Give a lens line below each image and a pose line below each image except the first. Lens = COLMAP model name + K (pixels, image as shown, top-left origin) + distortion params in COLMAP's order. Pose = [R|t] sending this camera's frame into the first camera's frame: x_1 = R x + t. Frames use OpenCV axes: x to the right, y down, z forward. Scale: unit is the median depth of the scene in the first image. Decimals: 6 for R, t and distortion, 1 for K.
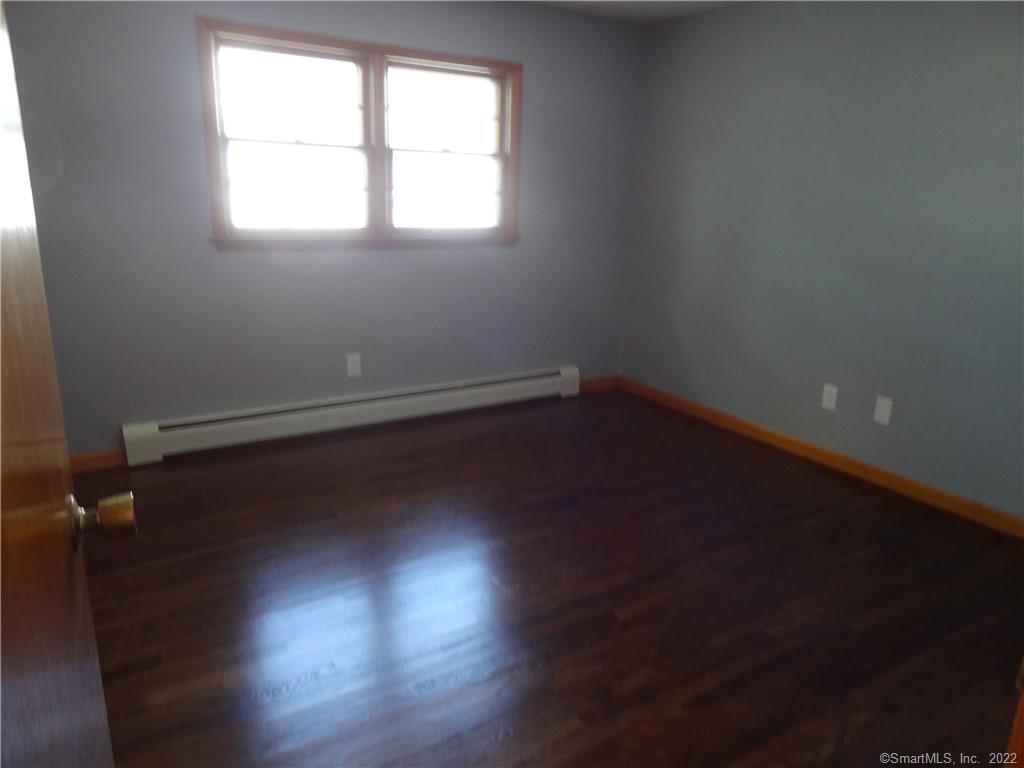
lens RADIAL K [[721.8, 0, 512.3], [0, 721.8, 382.3], [0, 0, 1]] dist [0.008133, -0.000898]
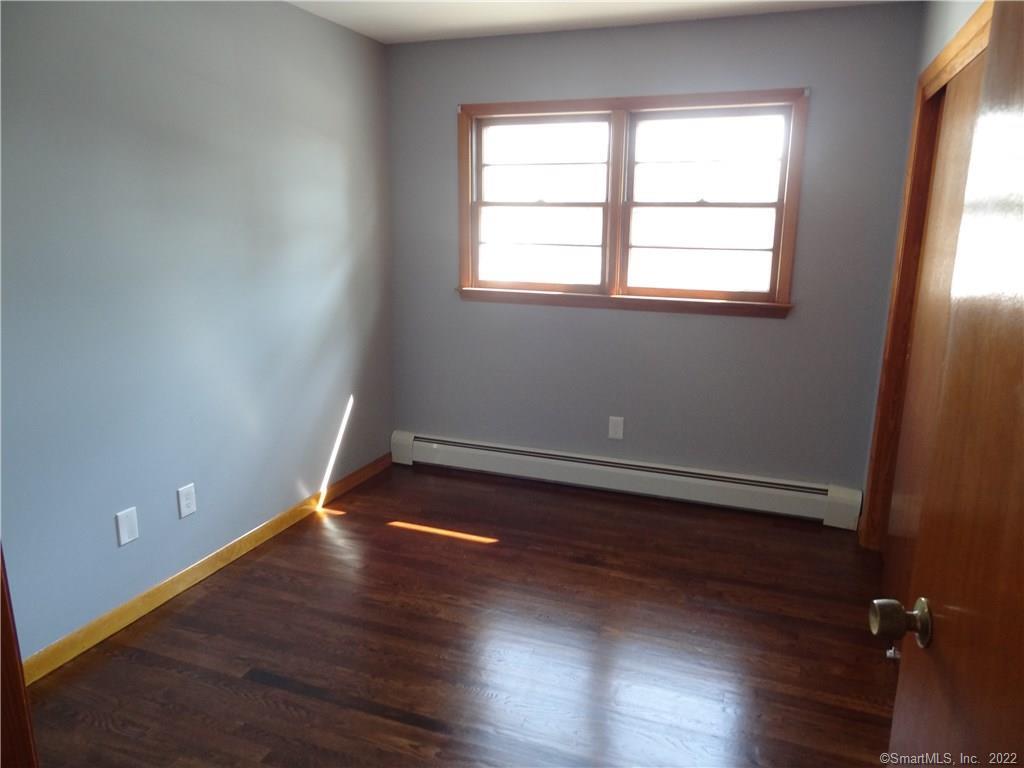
lens RADIAL K [[721.8, 0, 512.3], [0, 721.8, 382.3], [0, 0, 1]] dist [0.008133, -0.000898]
pose [[0.584886, 0.144122, -0.798209, 0.526309], [-0.208336, 0.977766, 0.023885, -0.084906], [0.783903, 0.152326, 0.601907, 0.342356]]
